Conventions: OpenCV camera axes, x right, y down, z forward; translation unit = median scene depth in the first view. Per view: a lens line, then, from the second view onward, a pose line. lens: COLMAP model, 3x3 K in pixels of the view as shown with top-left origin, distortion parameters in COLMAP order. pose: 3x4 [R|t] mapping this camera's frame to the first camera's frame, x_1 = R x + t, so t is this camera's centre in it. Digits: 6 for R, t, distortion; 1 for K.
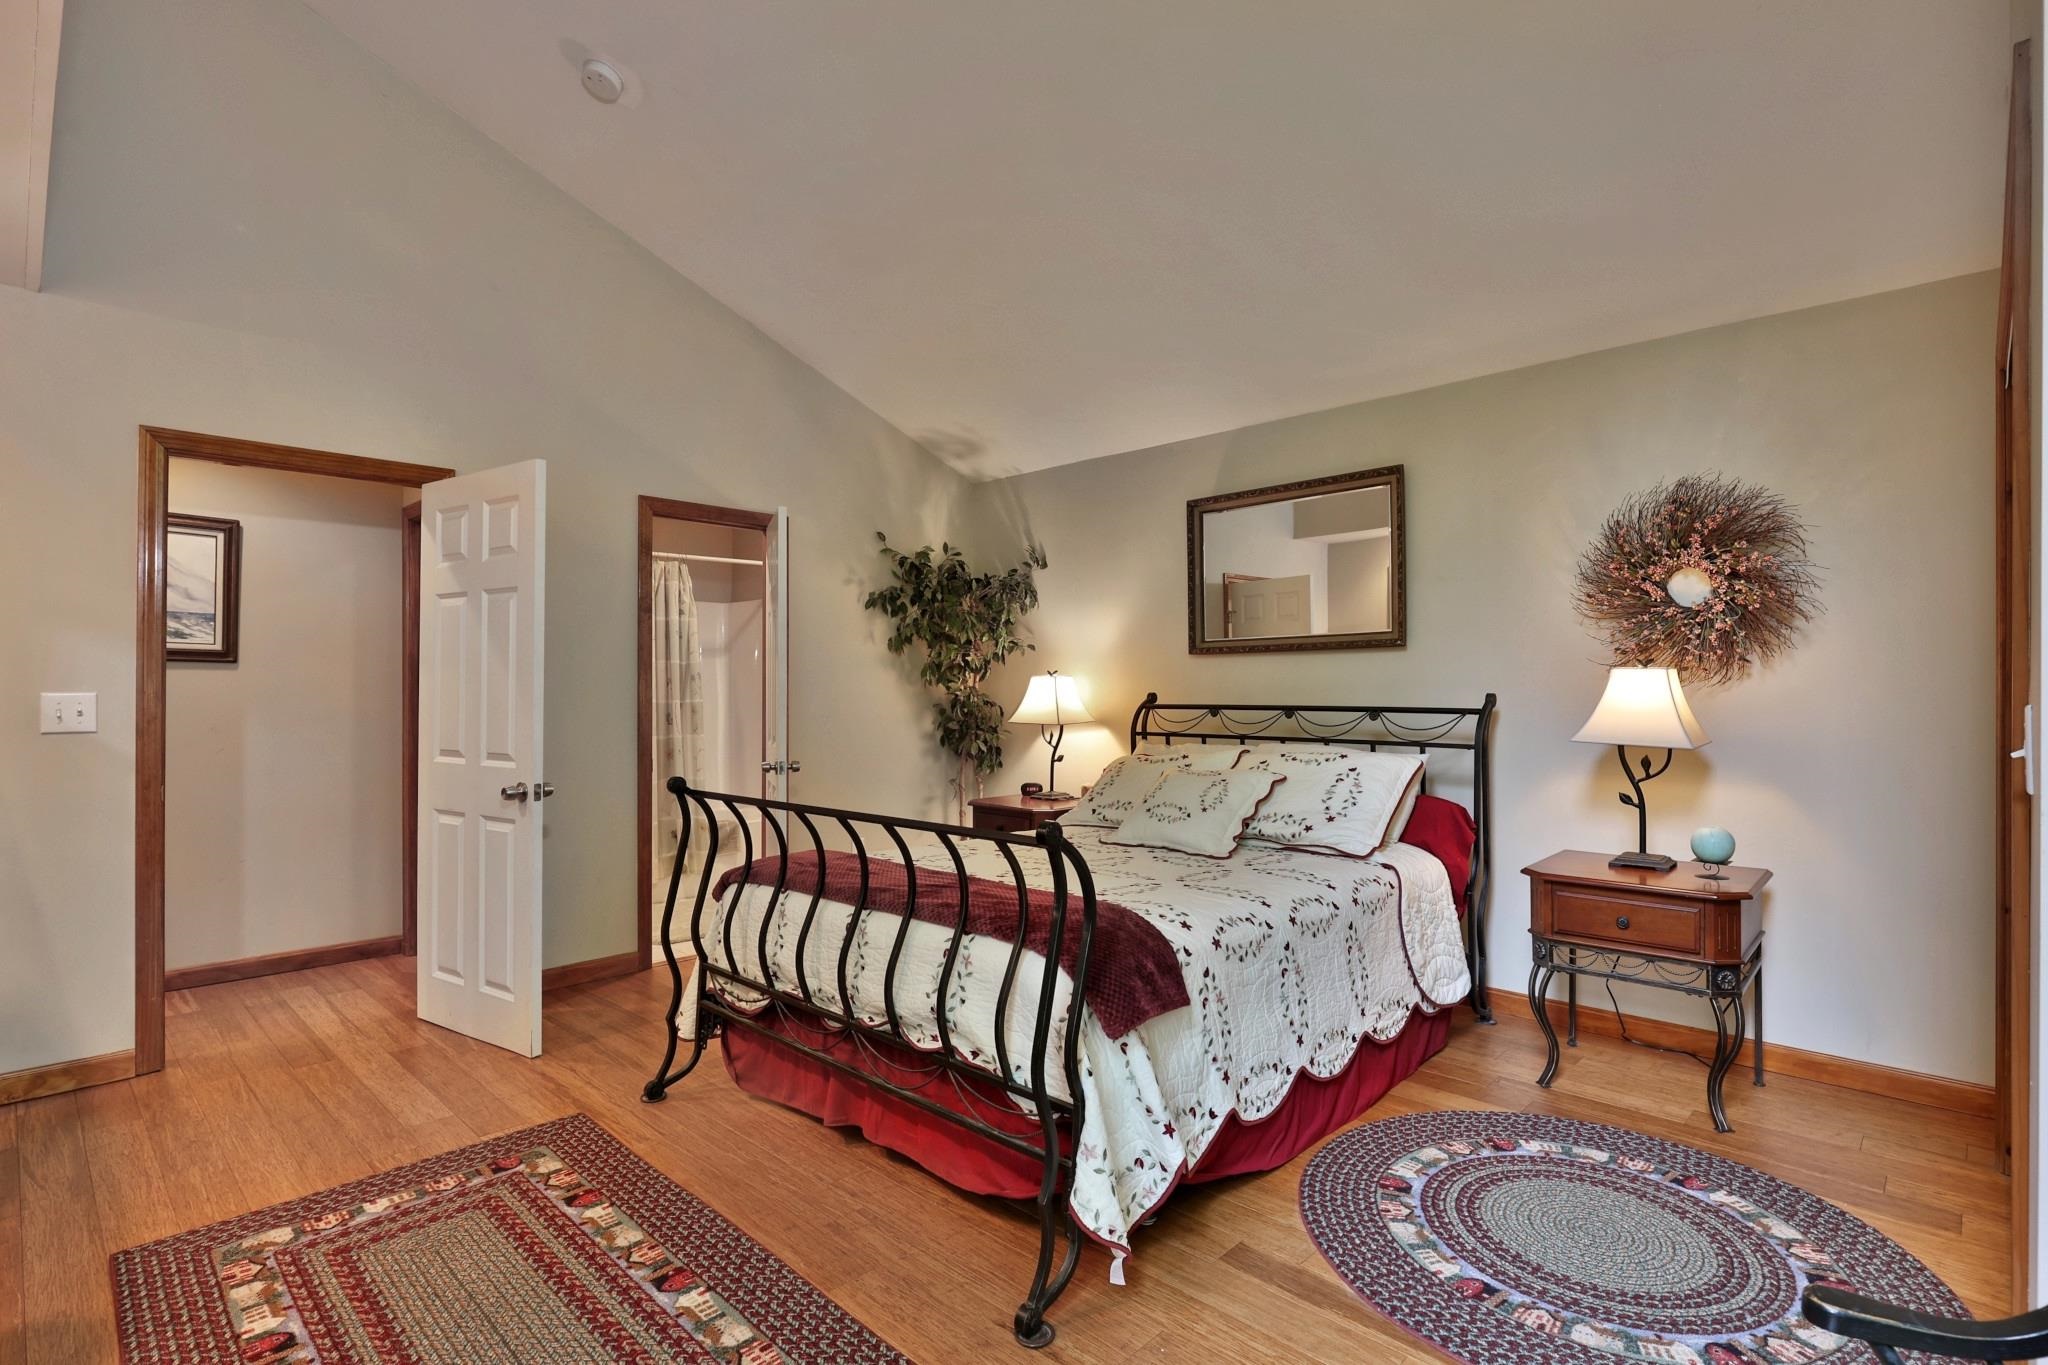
lens RADIAL K [[985.9, 0, 1024.0], [0, 985.9, 682.5], [0, 0, 1]] dist [0.000875, 0.000125]
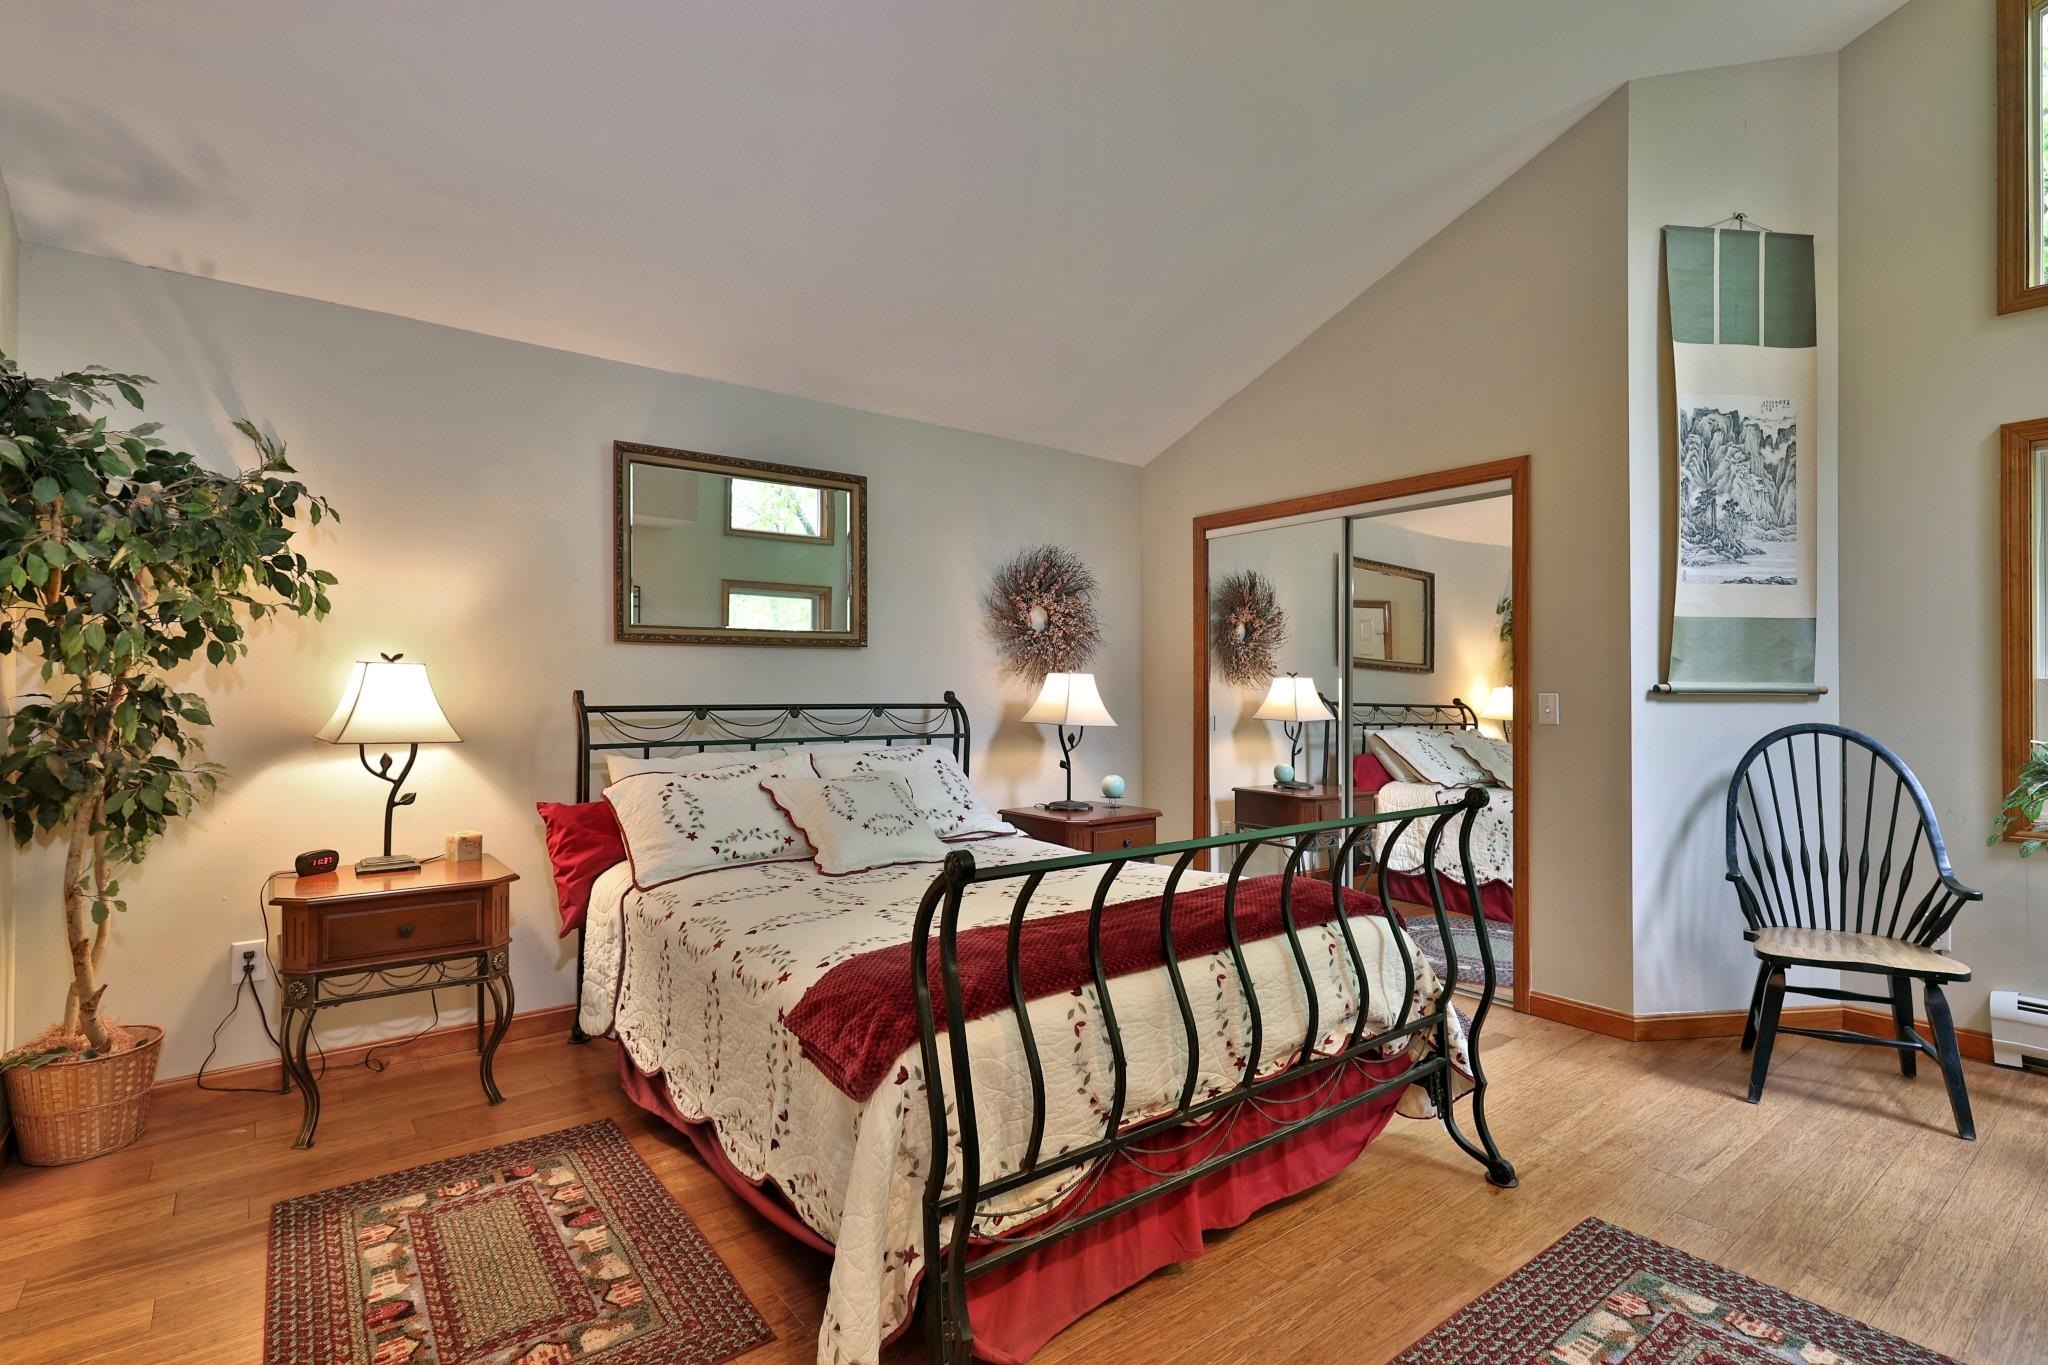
lens RADIAL K [[978.6, 0, 1024.0], [0, 978.6, 682.5], [0, 0, 1]] dist [0.000967, -0.000282]
pose [[0.147603, 0.008851, 0.989007, -0.727955], [-0.006659, 0.999946, -0.007955, 0.010384], [-0.989024, -0.005412, 0.147654, 0.766515]]
